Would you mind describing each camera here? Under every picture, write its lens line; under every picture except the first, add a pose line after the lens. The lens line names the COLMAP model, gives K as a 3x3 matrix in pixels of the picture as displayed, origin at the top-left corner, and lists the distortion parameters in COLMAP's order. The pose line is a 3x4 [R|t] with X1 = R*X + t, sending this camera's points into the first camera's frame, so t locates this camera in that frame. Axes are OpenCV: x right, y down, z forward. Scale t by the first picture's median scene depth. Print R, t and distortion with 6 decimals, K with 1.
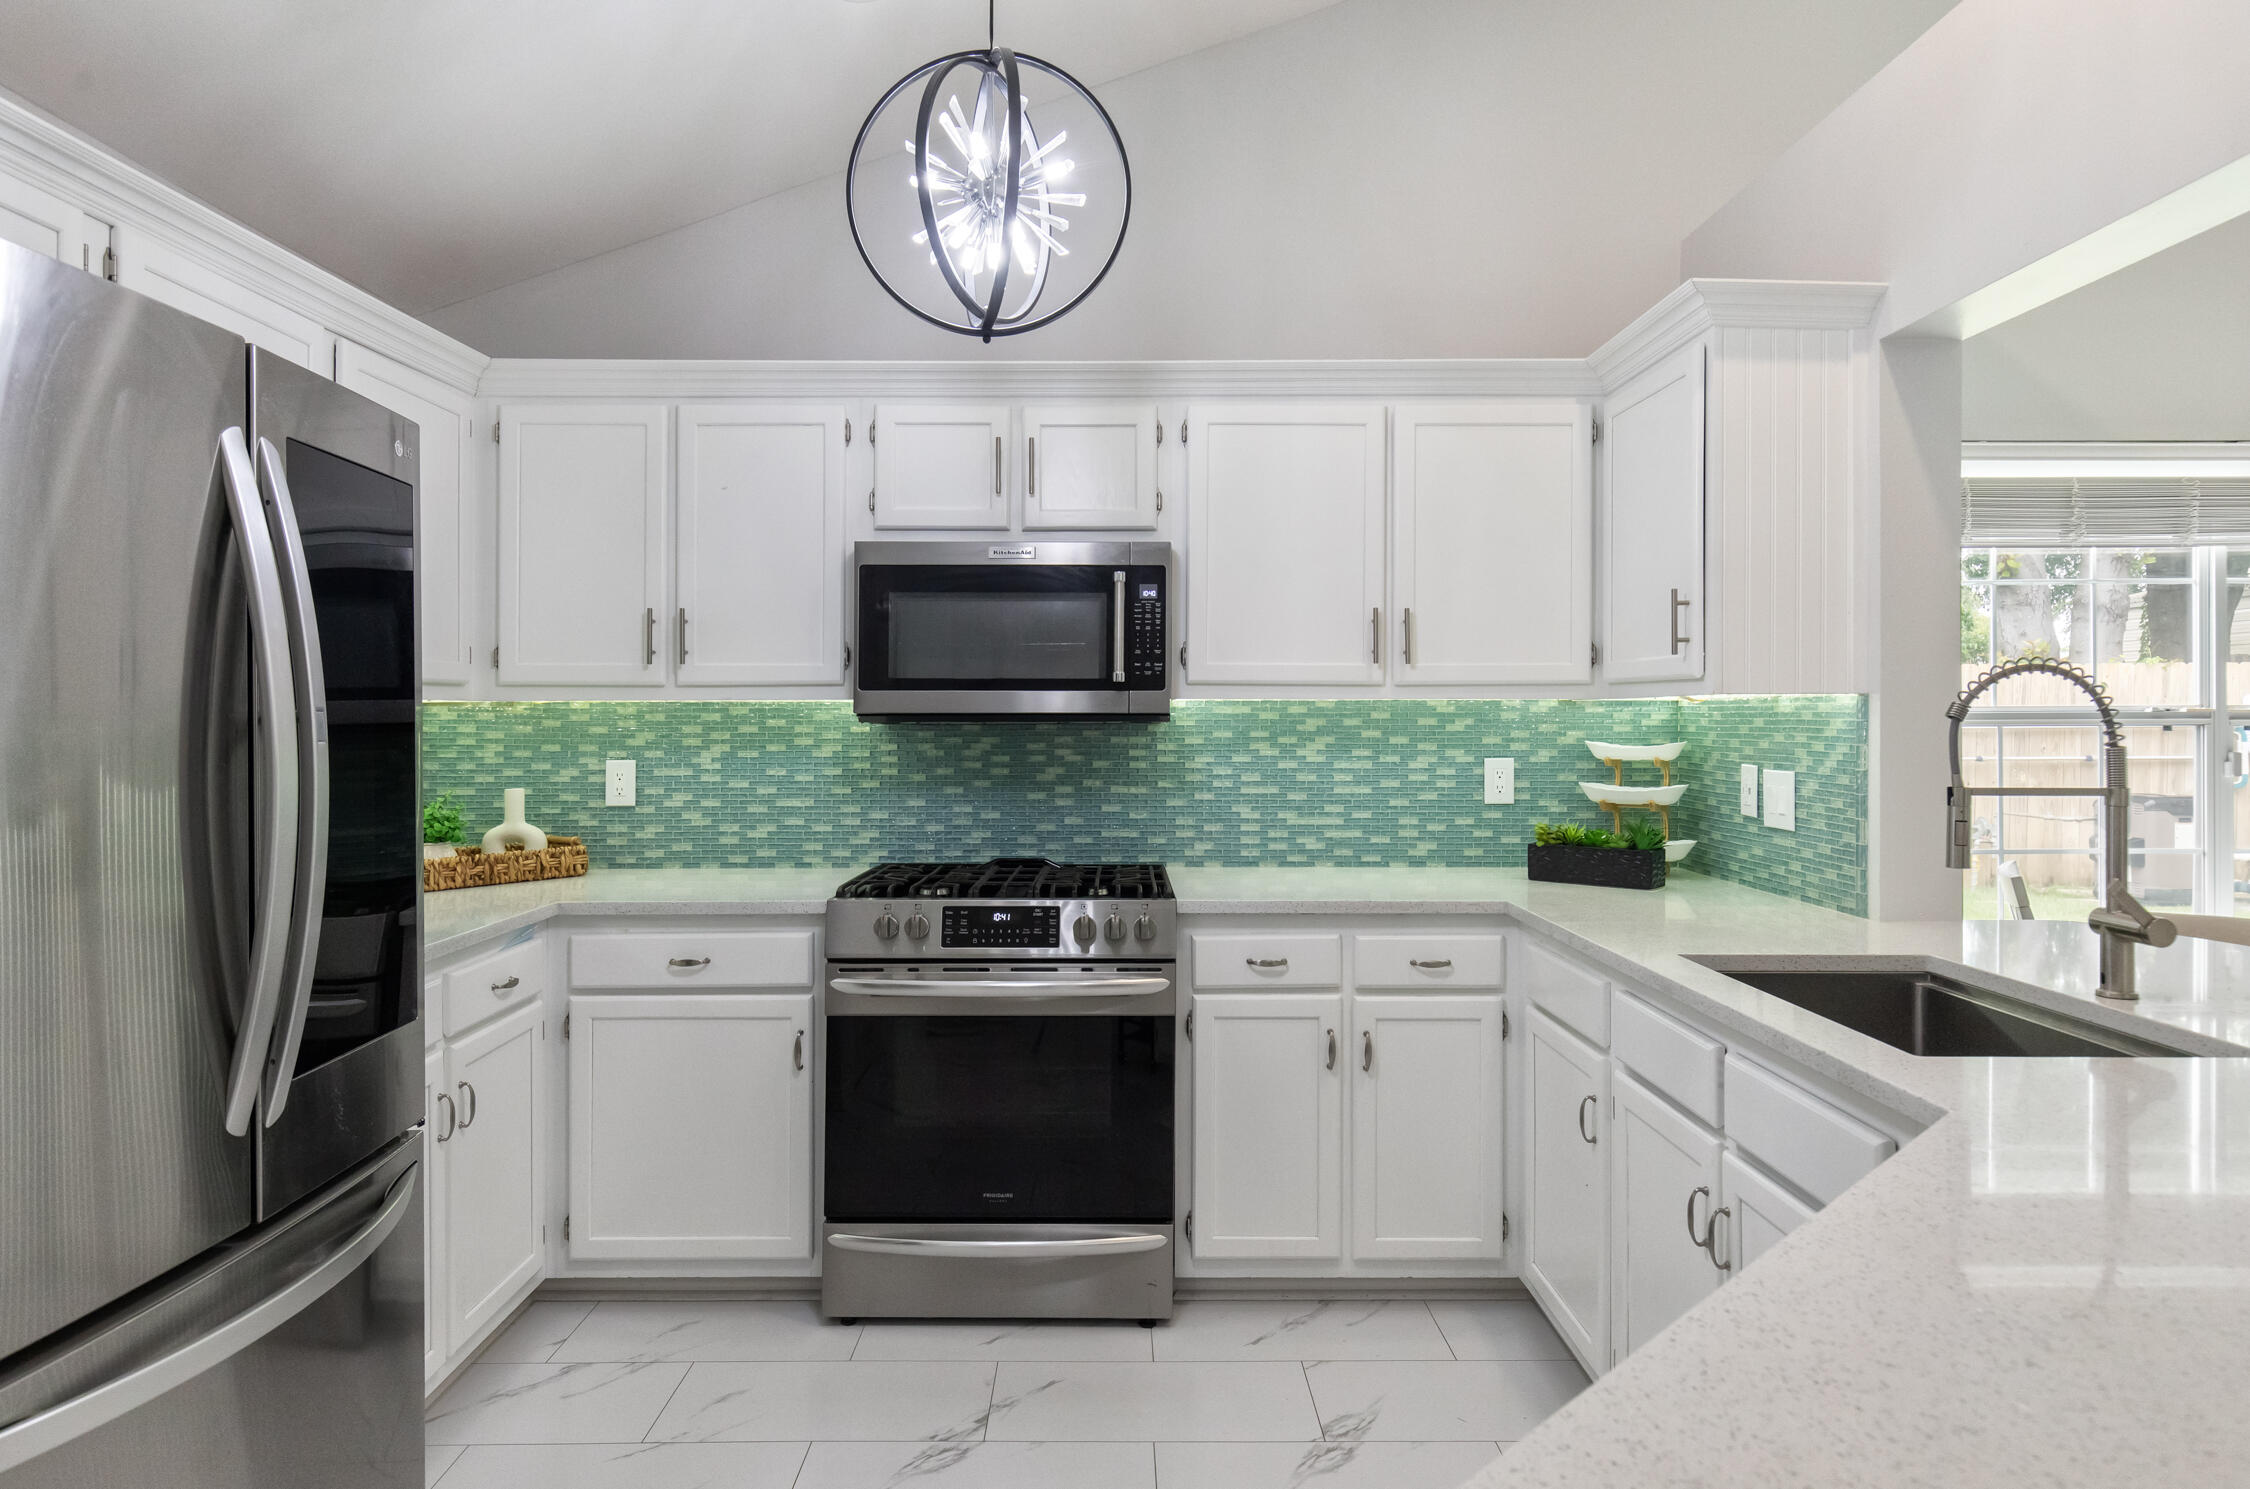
lens RADIAL K [[1355.8, 0, 1109.6], [0, 1355.8, 716.6], [0, 0, 1]] dist [0.011410, -0.004078]
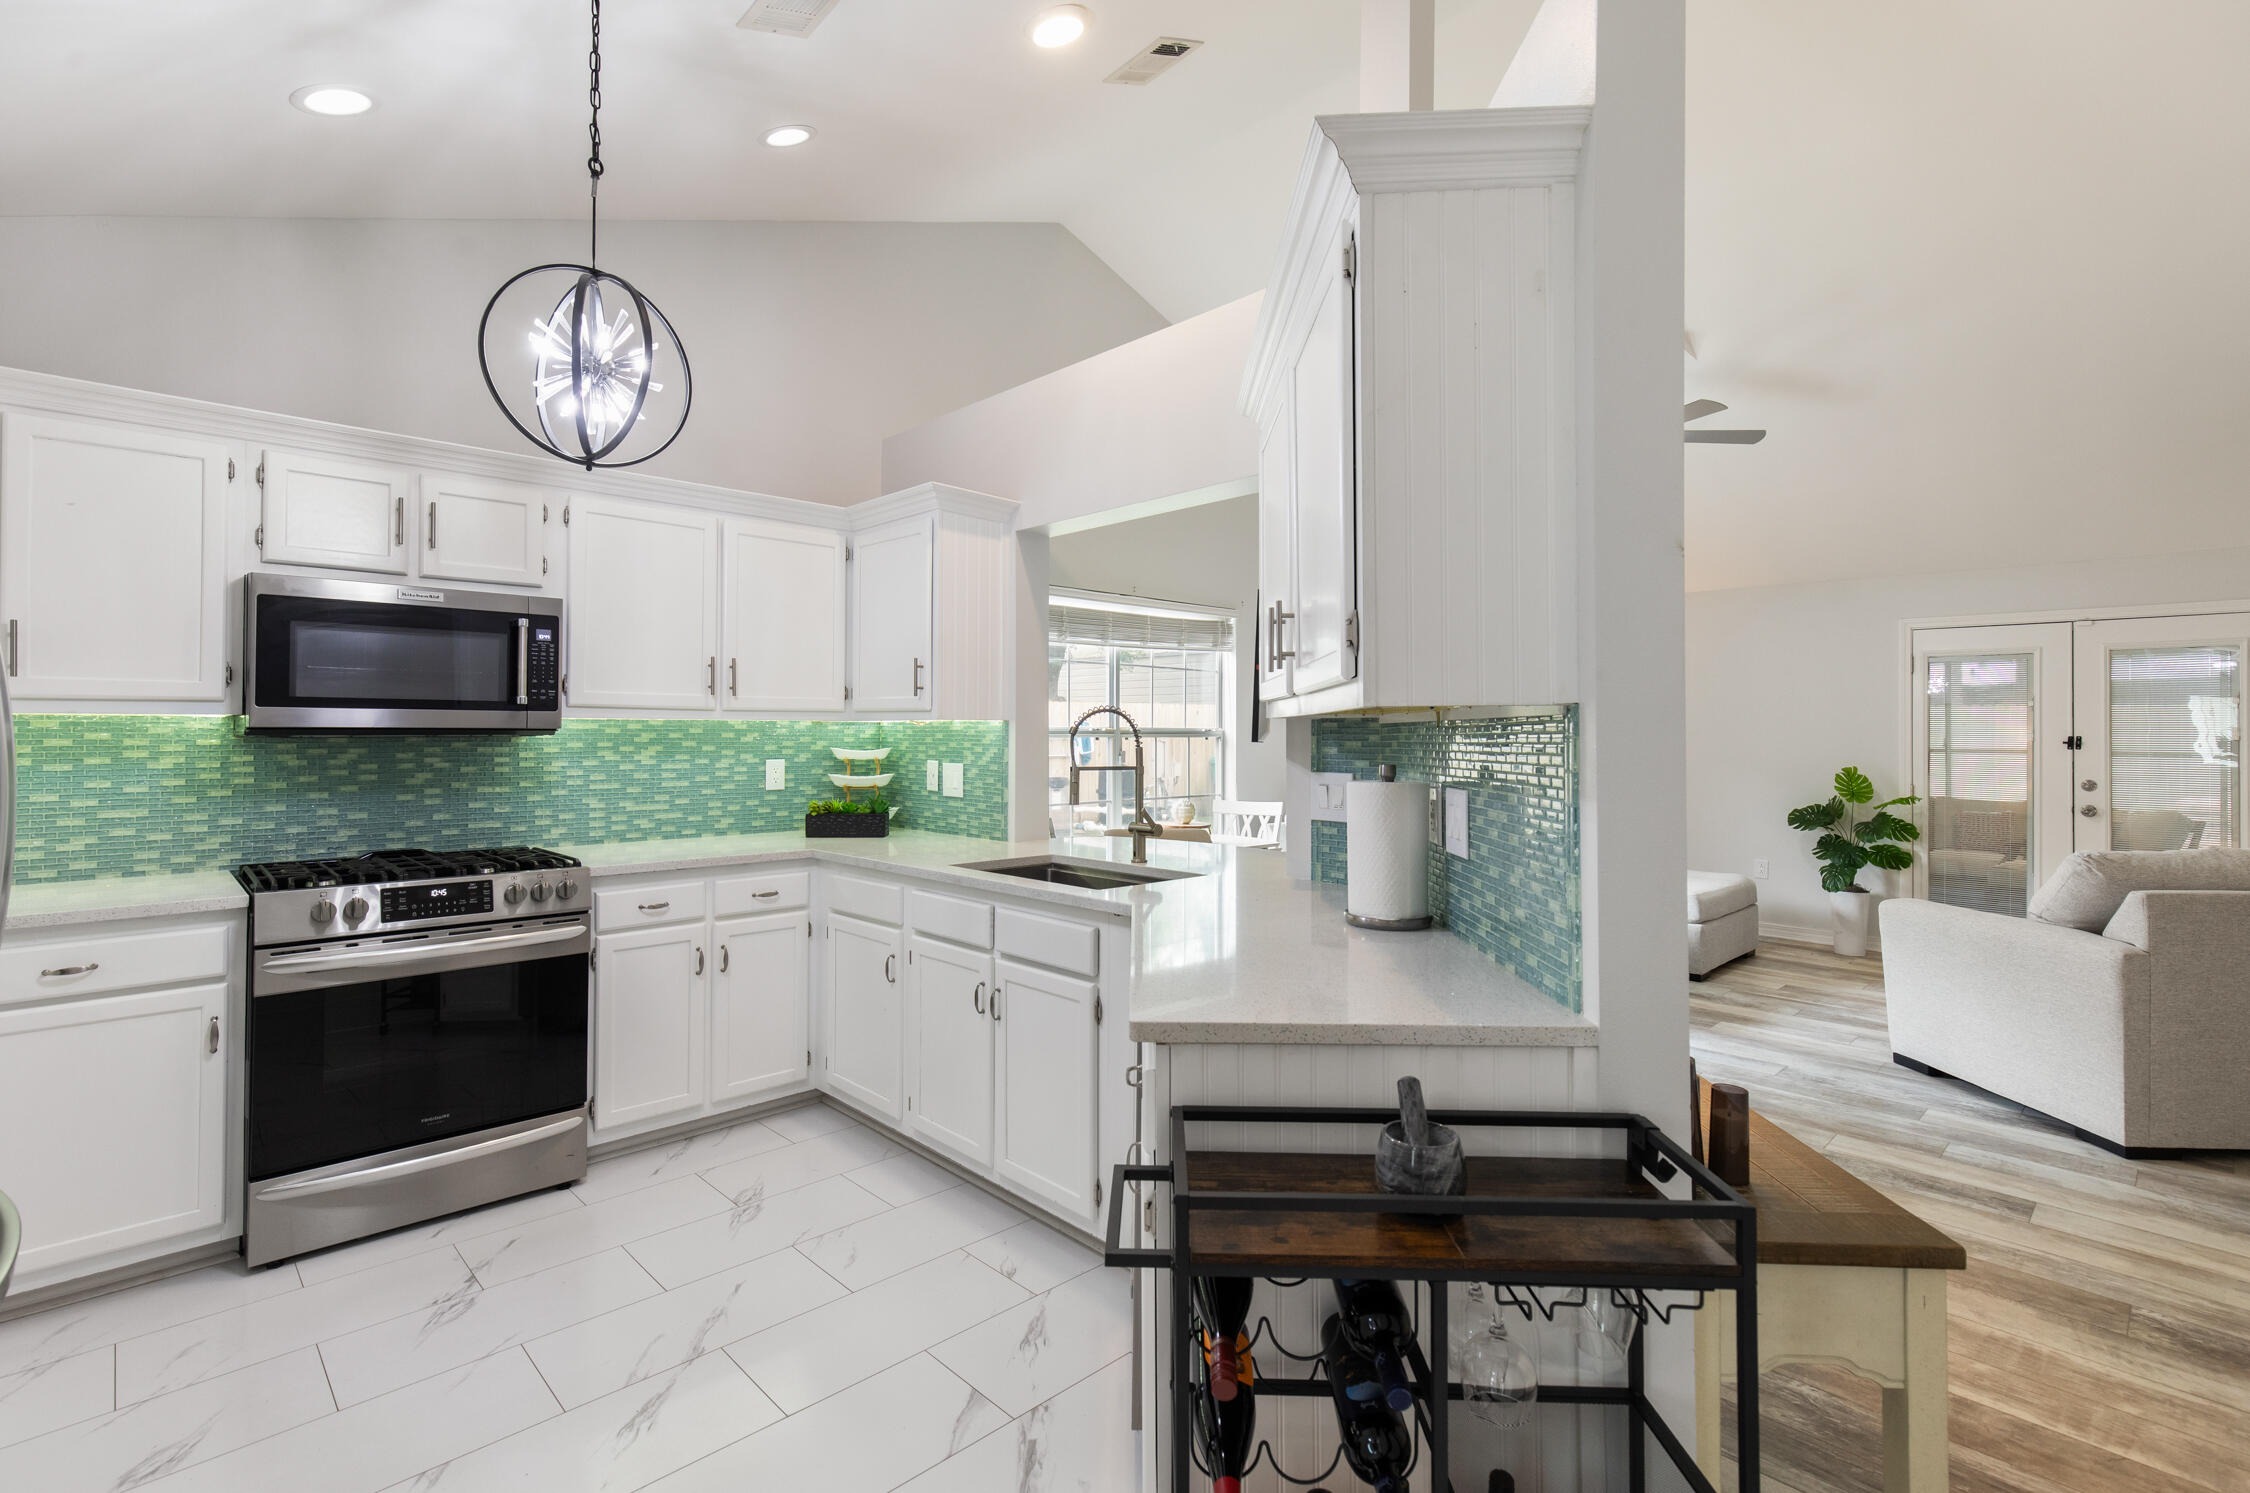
lens RADIAL K [[1040.3, 0, 1129.6], [0, 1040.3, 723.9], [0, 0, 1]] dist [0.014686, -0.002069]
pose [[0.716979, 0.008476, 0.697043, -0.274005], [-0.003414, 0.999957, -0.008647, -0.000246], [-0.697086, 0.003820, 0.716977, -0.116029]]
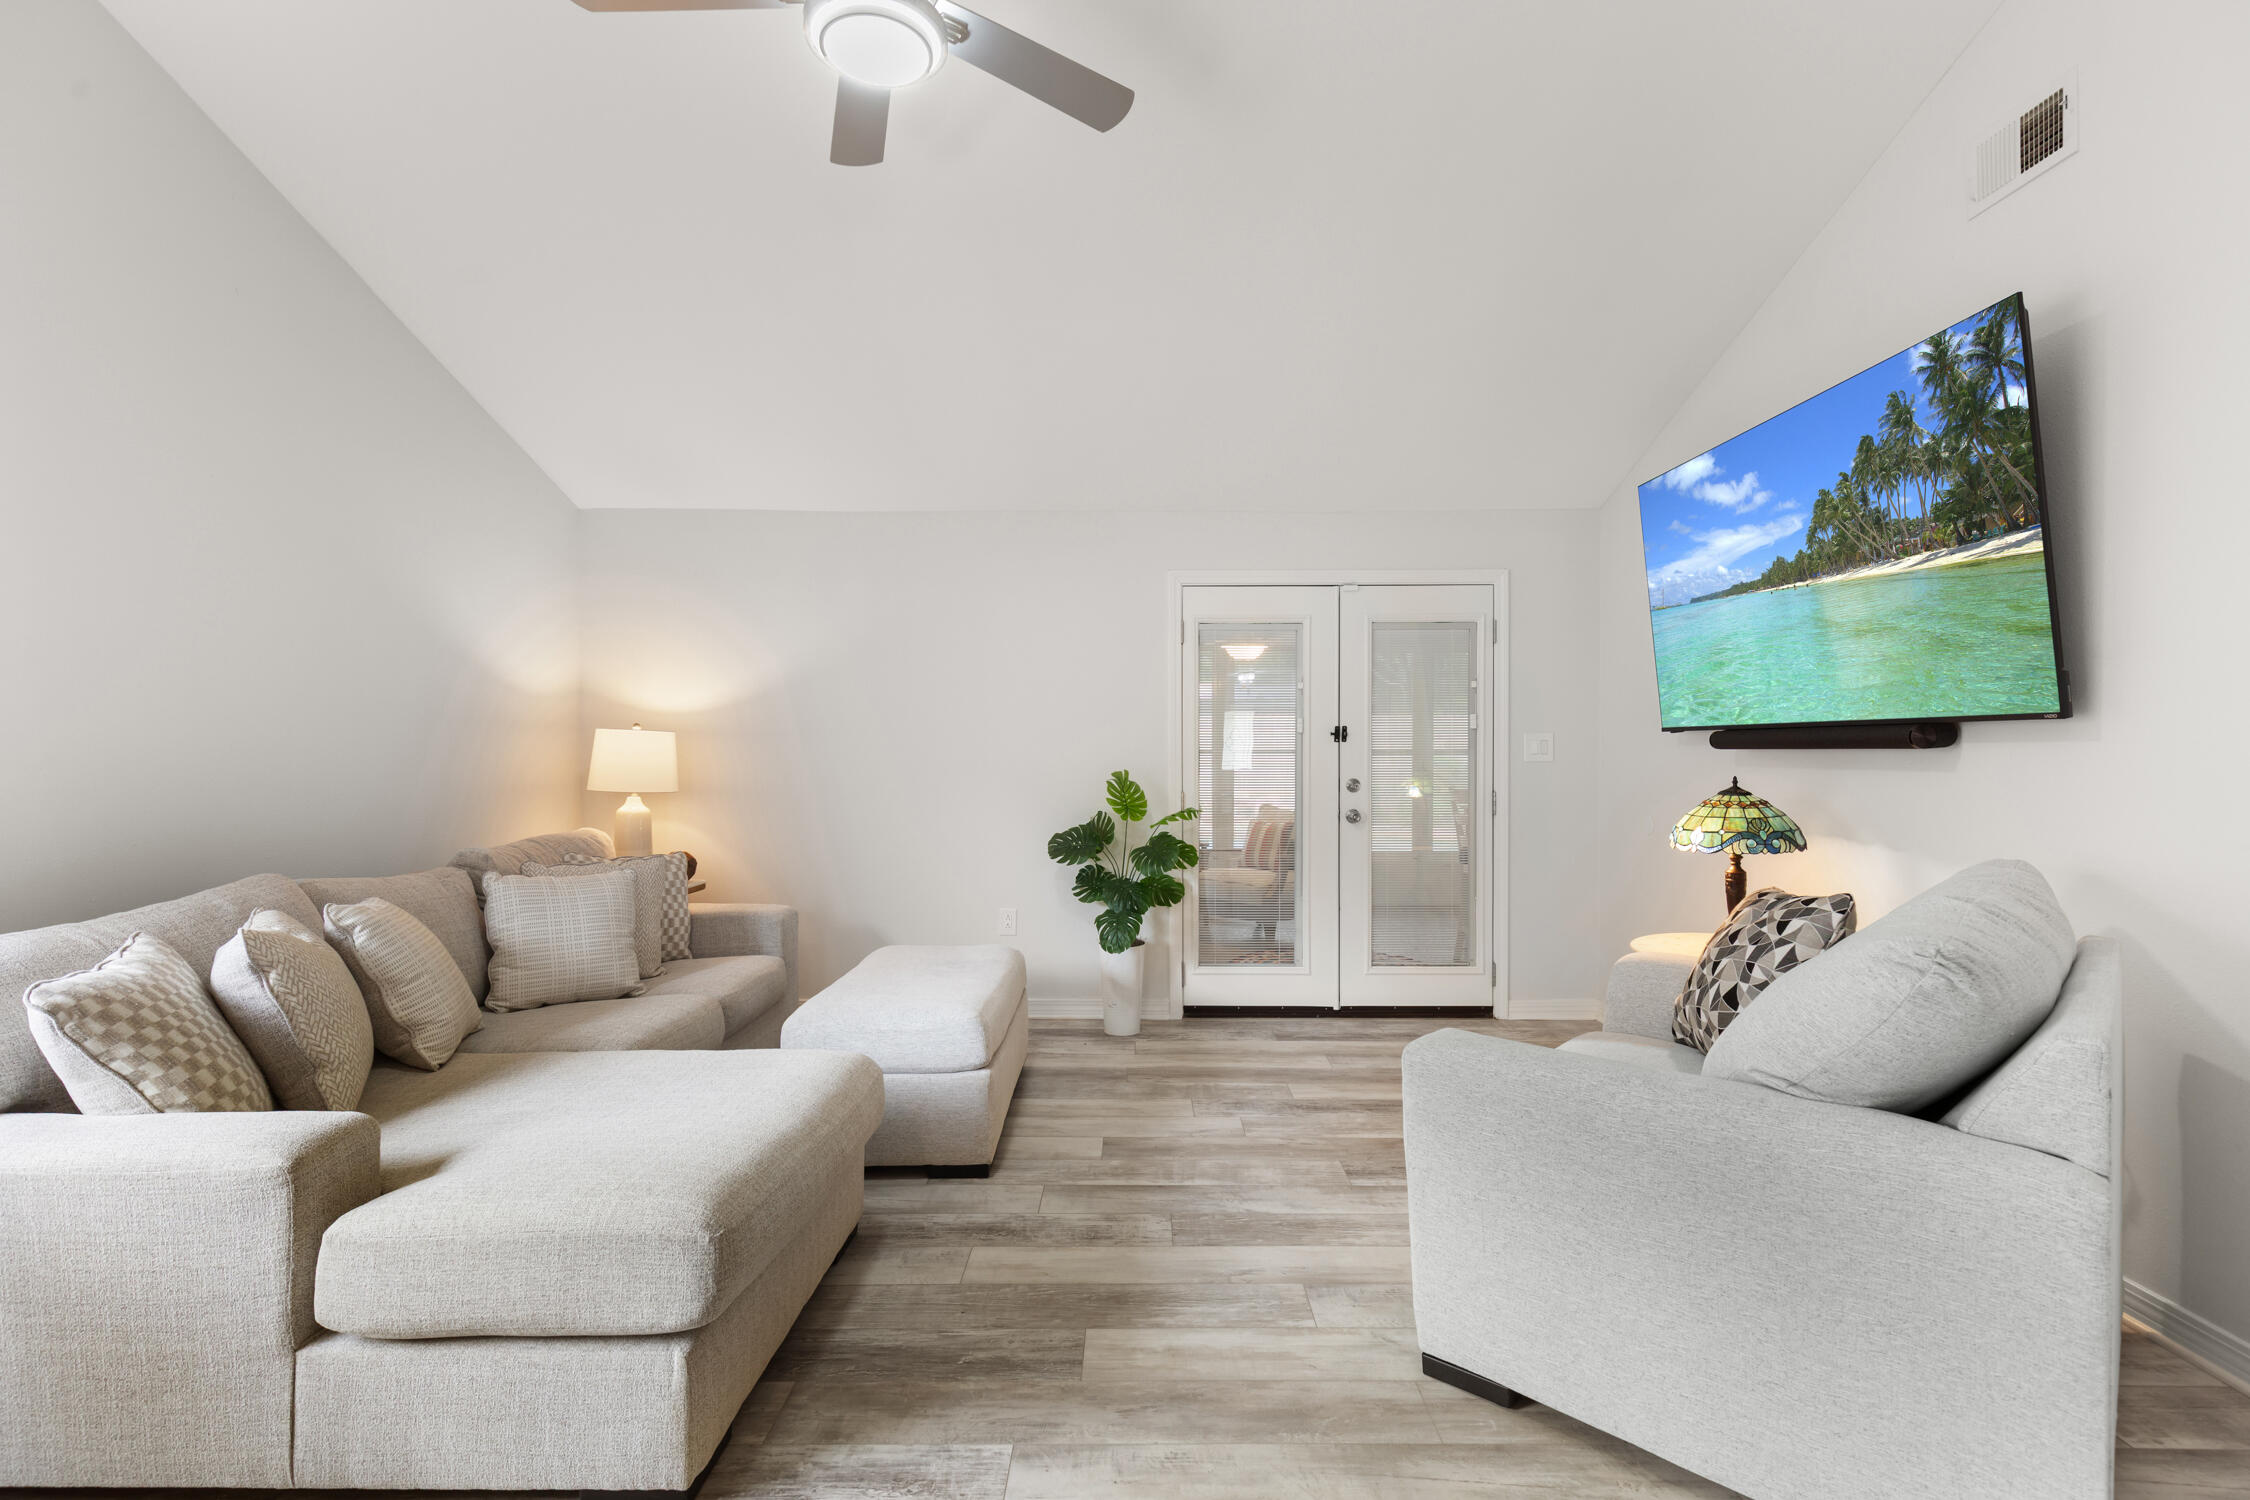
lens RADIAL K [[1040.3, 0, 1138.8], [0, 1040.3, 756.6], [0, 0, 1]] dist [0.014686, -0.002069]
pose [[0.008822, -0.011508, 0.999895, 0.764726], [0.003845, 0.999927, 0.011475, 0.026975], [-0.999954, 0.003743, 0.008866, 0.356701]]
